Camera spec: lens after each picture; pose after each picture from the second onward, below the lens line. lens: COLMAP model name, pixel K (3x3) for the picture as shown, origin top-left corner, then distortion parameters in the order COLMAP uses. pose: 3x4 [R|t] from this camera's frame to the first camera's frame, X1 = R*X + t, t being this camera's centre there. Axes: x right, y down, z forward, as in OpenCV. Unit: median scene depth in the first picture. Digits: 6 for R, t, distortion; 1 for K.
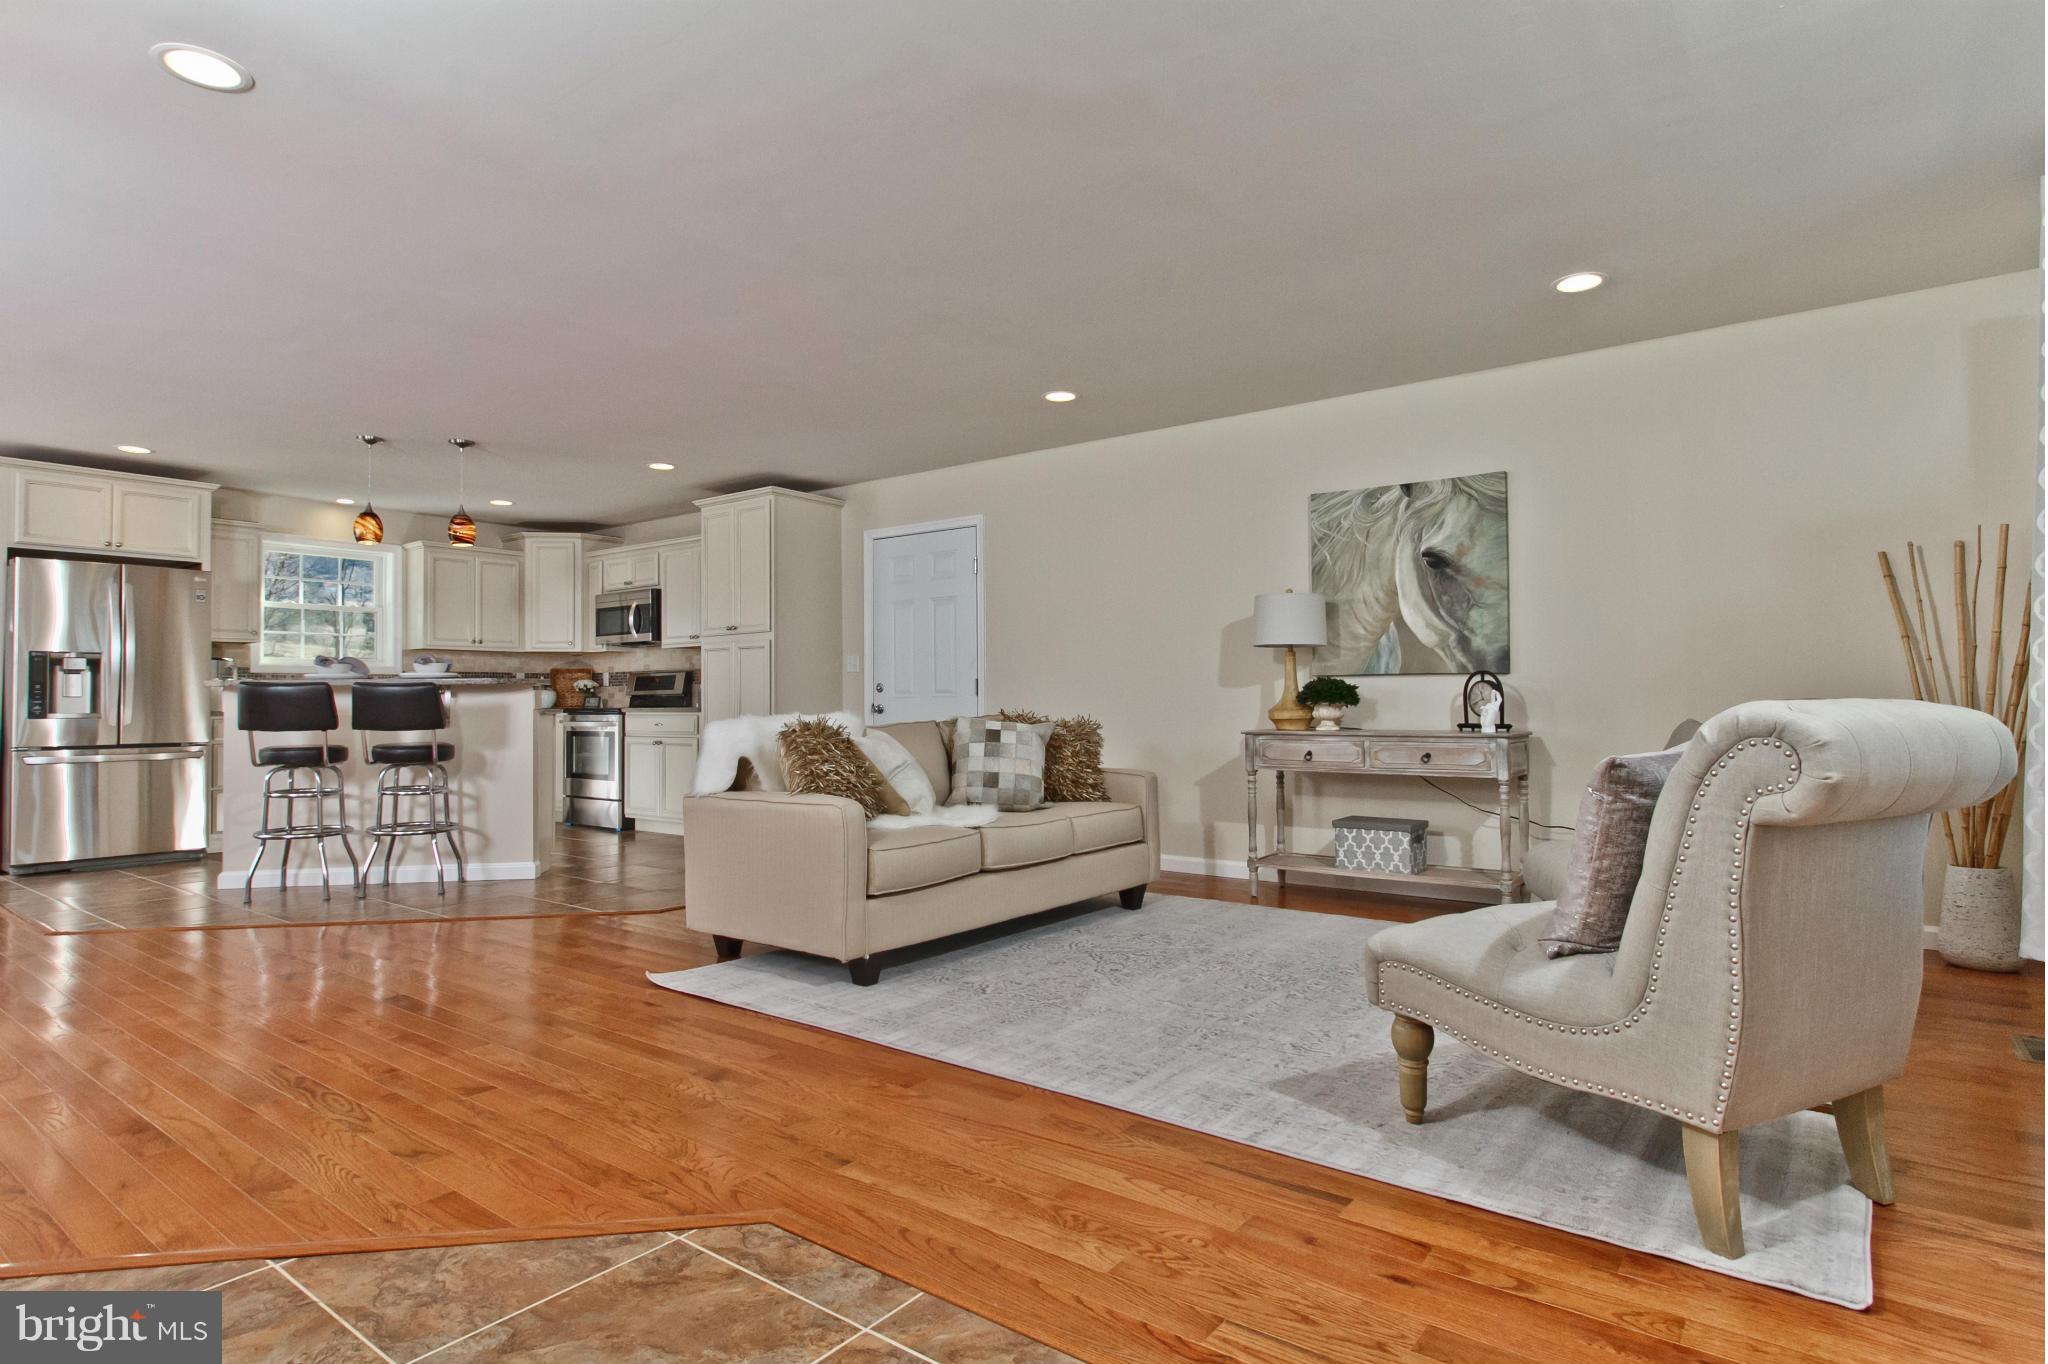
lens RADIAL K [[1123.6, 0, 1023.4], [0, 1123.6, 678.8], [0, 0, 1]] dist [0.008372, 0.000995]
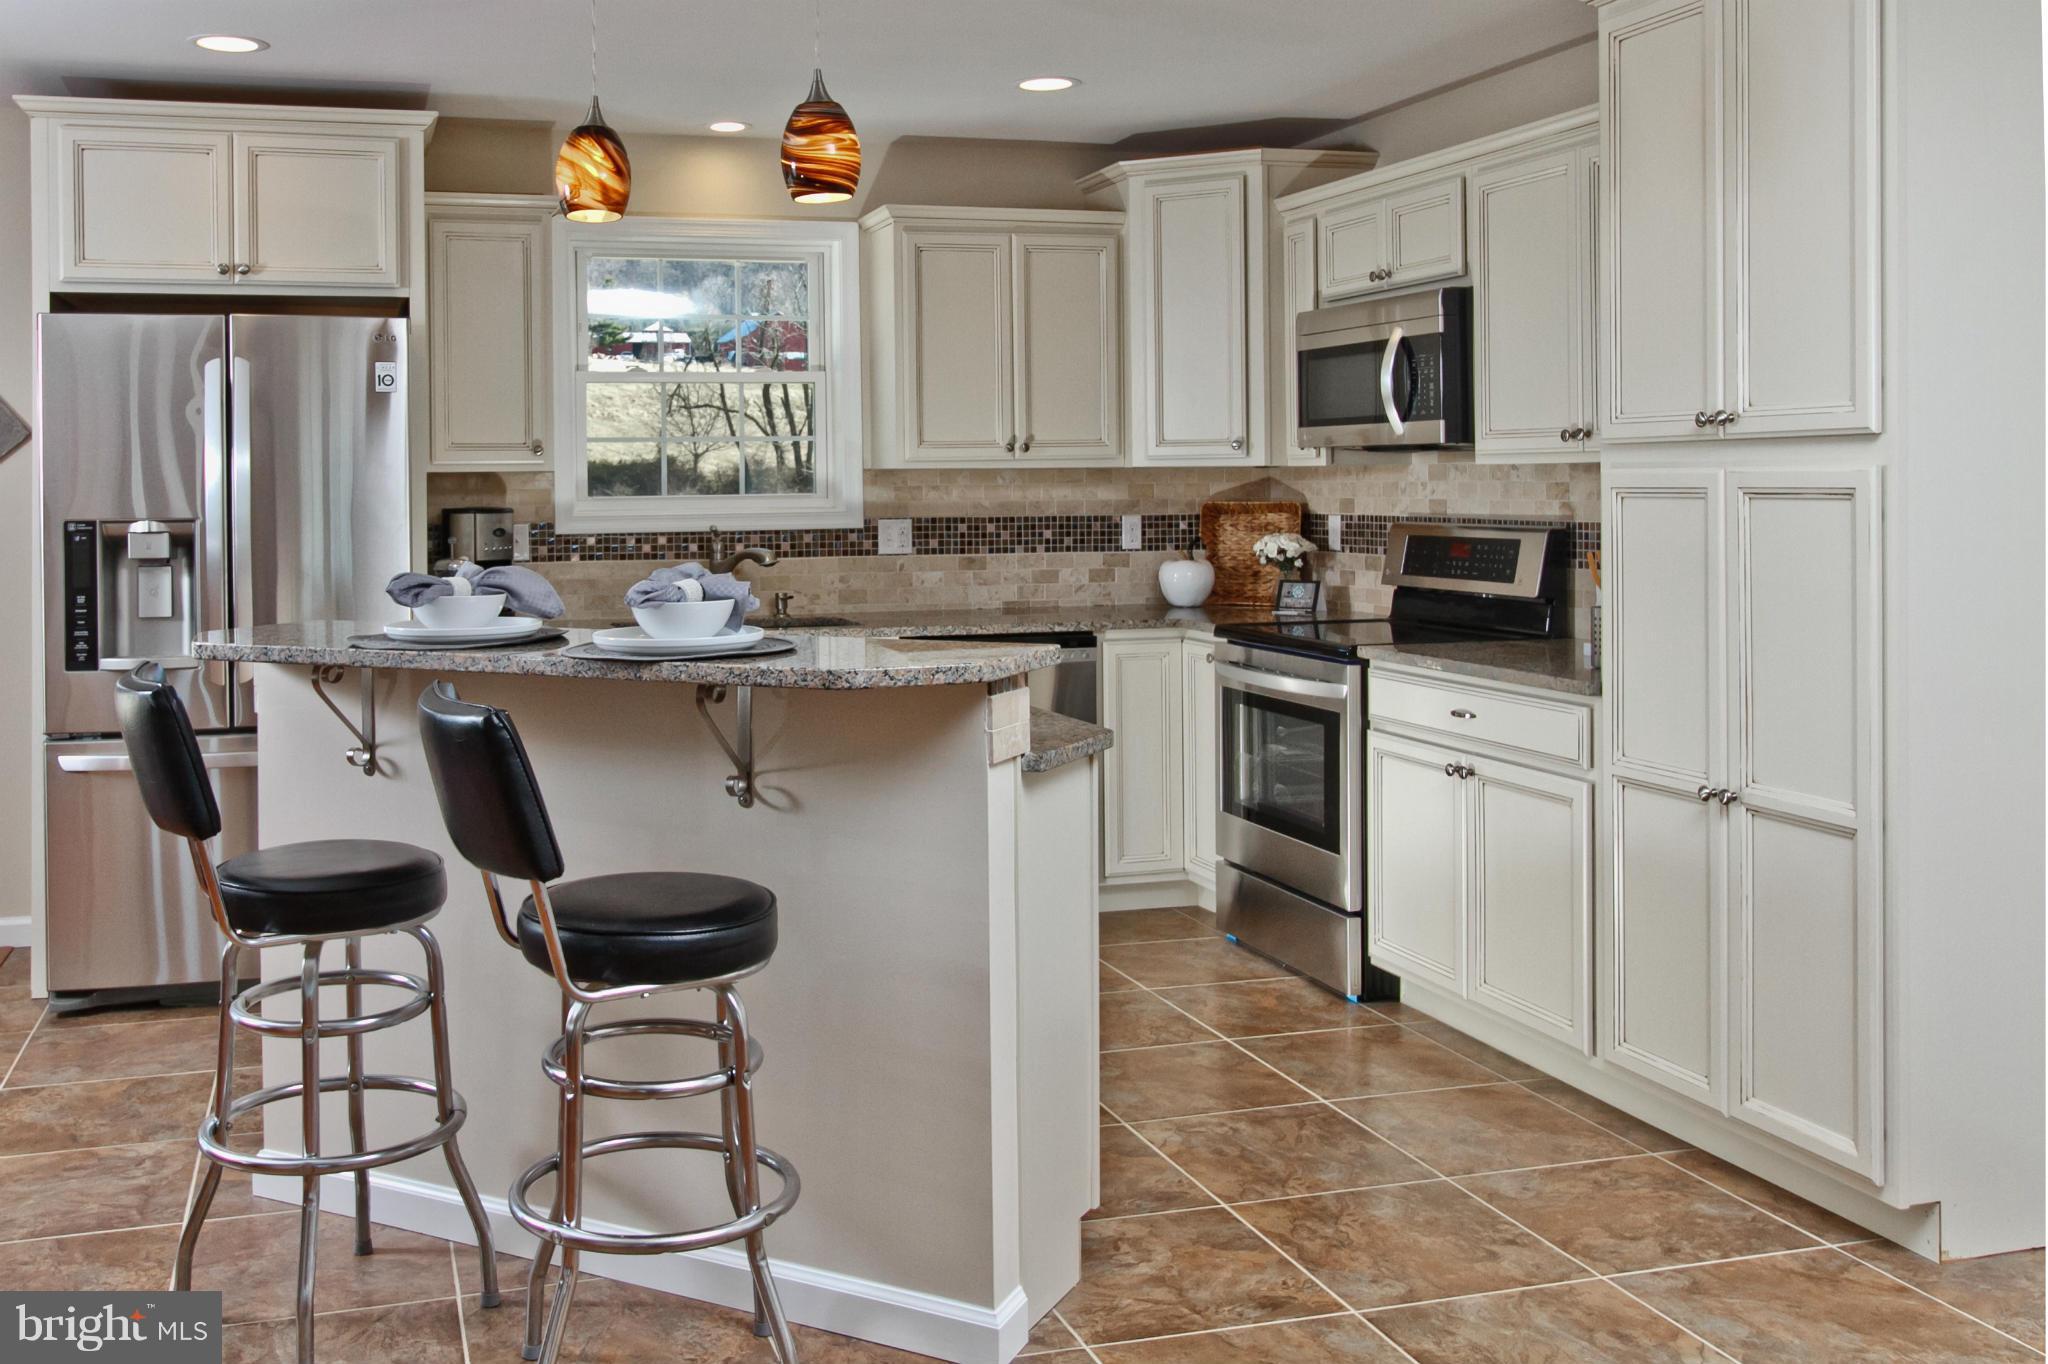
lens RADIAL K [[1955.3, 0, 815.6], [0, 1955.3, 499.1], [0, 0, 1]] dist [0.008601, 0.000000]
pose [[0.792860, 0.003425, -0.609395, -0.119264], [0.019163, 0.999350, 0.030549, -0.037439], [0.609103, -0.035899, 0.792278, 0.408167]]
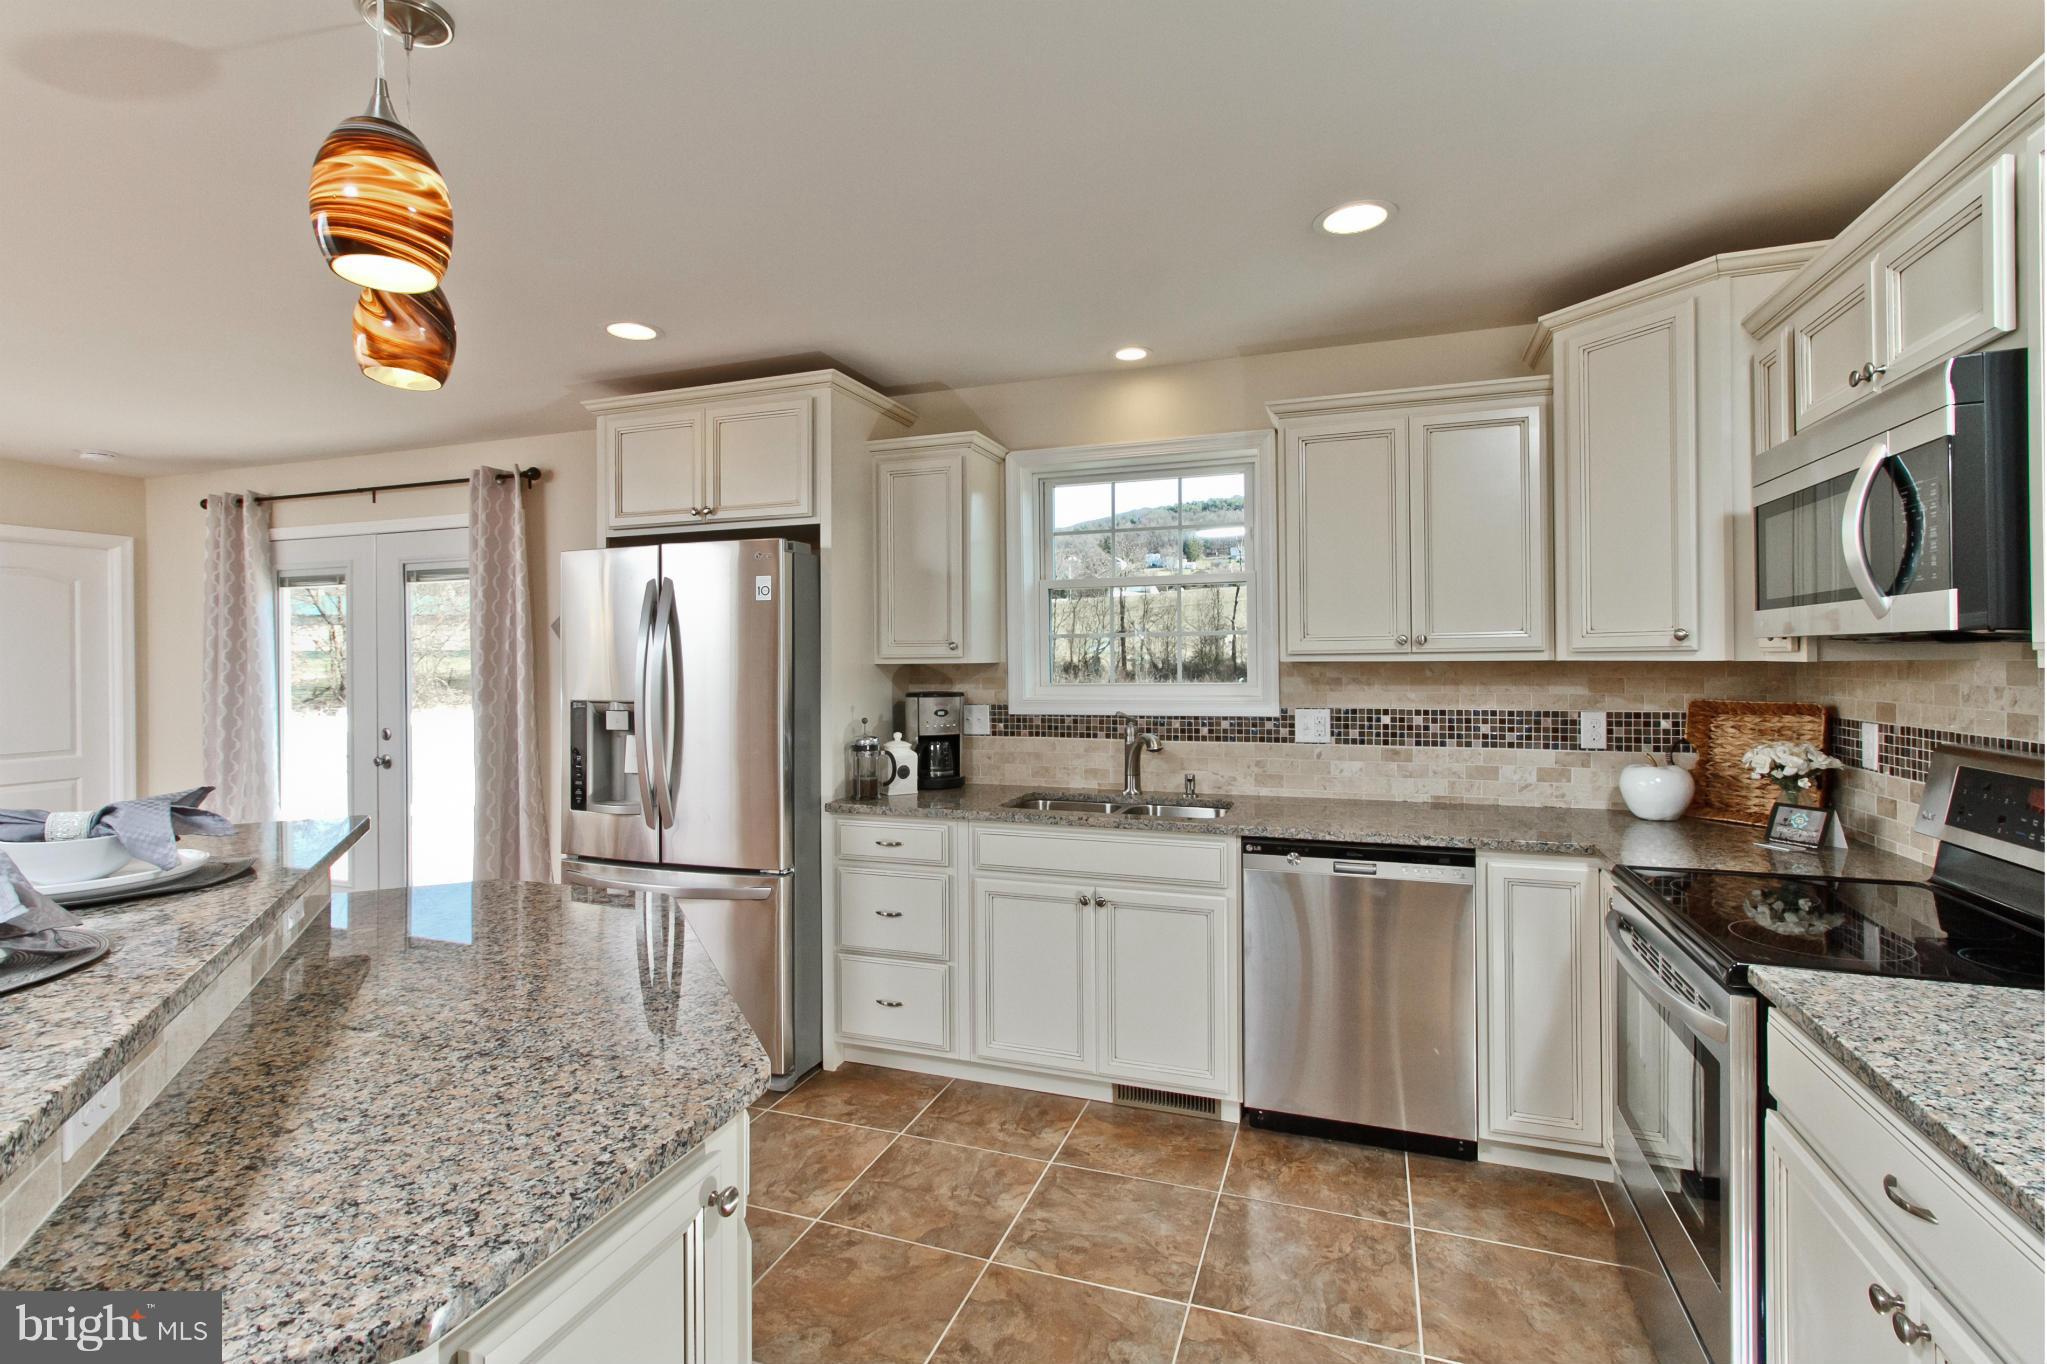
lens RADIAL K [[969.8, 0, 999.5], [0, 969.8, 658.0], [0, 0, 1]] dist [0.002880, -0.000617]
pose [[0.293495, 0.001094, -0.955960, -0.214502], [0.027976, 0.999561, 0.009733, -0.034094], [0.955551, -0.029600, 0.293335, 0.774753]]
